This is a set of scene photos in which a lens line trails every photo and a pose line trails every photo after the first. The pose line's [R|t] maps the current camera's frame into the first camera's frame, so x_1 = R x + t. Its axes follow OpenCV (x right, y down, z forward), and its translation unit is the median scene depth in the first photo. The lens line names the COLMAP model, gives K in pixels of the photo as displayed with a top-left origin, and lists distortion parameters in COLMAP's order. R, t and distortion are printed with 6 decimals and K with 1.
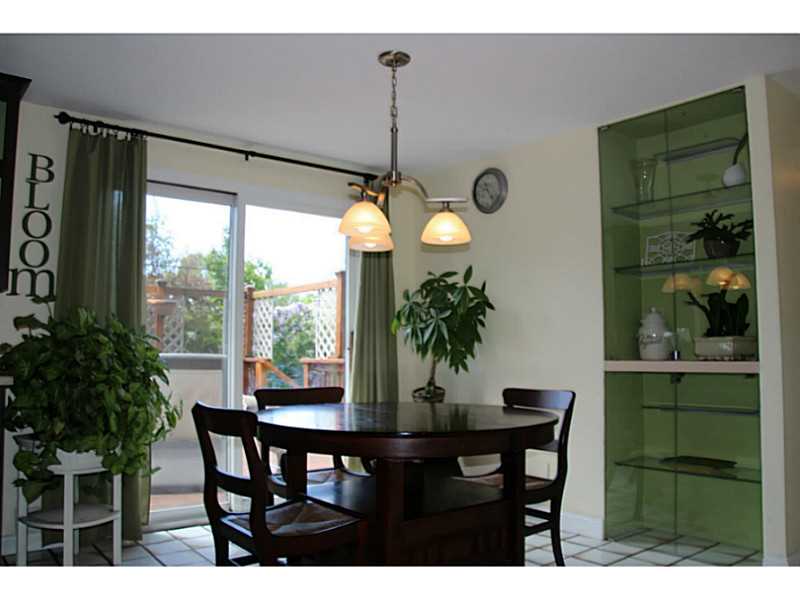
lens RADIAL K [[666.5, 0, 394.1], [0, 666.5, 306.9], [0, 0, 1]] dist [-0.162810, 0.081737]
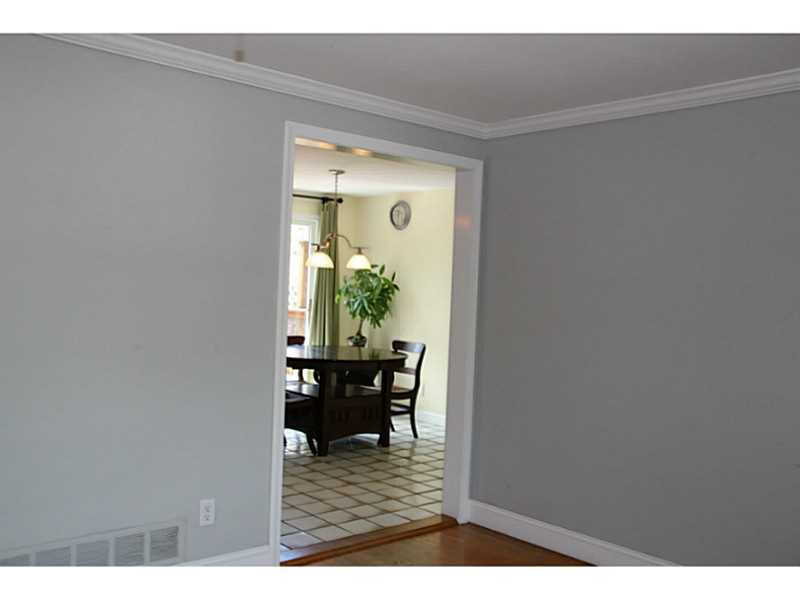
lens RADIAL K [[766.2, 0, 401.8], [0, 766.2, 294.4], [0, 0, 1]] dist [-0.071519, 0.000000]
pose [[0.997842, 0.036082, 0.054858, 0.057451], [-0.040572, 0.995717, 0.083074, -0.148300], [-0.051625, -0.085120, 0.995032, -0.902548]]
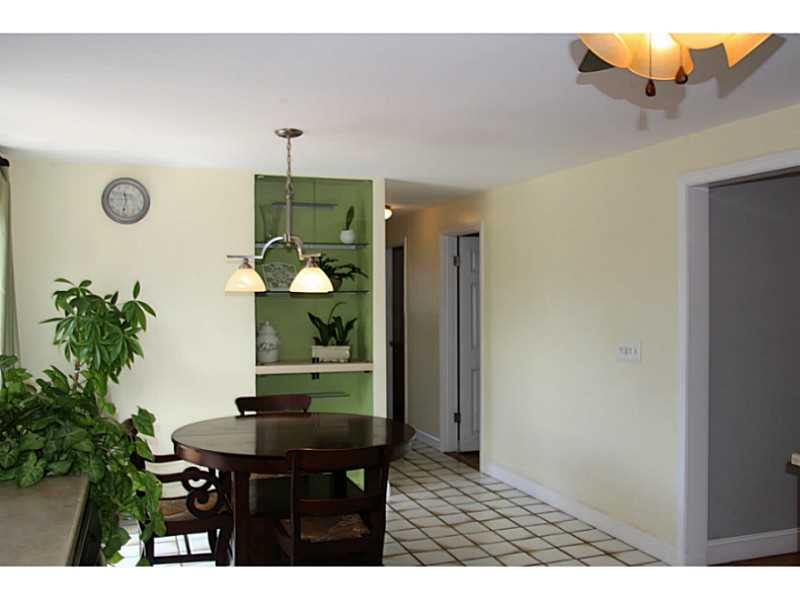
lens RADIAL K [[766.2, 0, 396.1], [0, 766.2, 299.1], [0, 0, 1]] dist [-0.071519, 0.000000]
pose [[0.331386, -0.007247, 0.943467, -0.848419], [-0.063766, 0.997512, 0.030059, -0.093807], [-0.941338, -0.070122, 0.330100, 0.243111]]
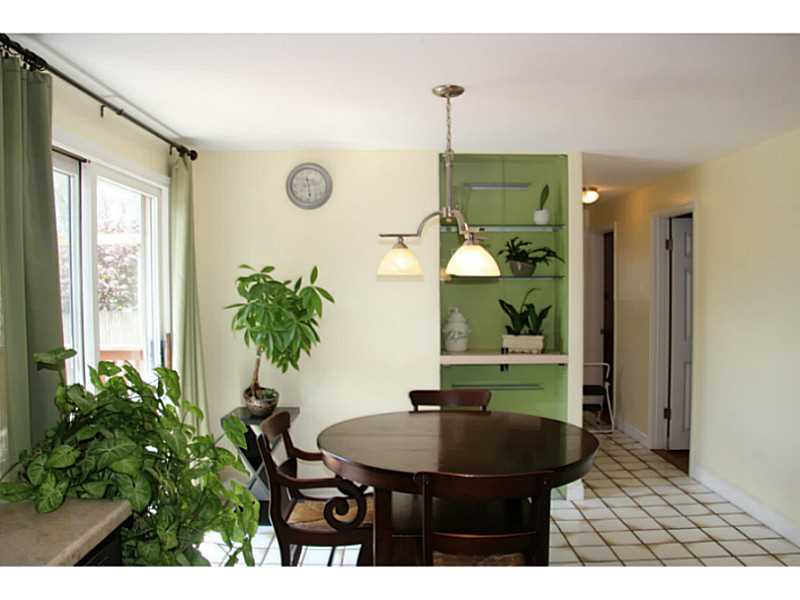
lens RADIAL K [[666.5, 0, 398.7], [0, 666.5, 300.7], [0, 0, 1]] dist [-0.162810, 0.081737]
pose [[0.622260, -0.023288, 0.782464, -0.585011], [-0.050227, 0.996310, 0.069596, -0.085408], [-0.781197, -0.082608, 0.618794, 0.284058]]
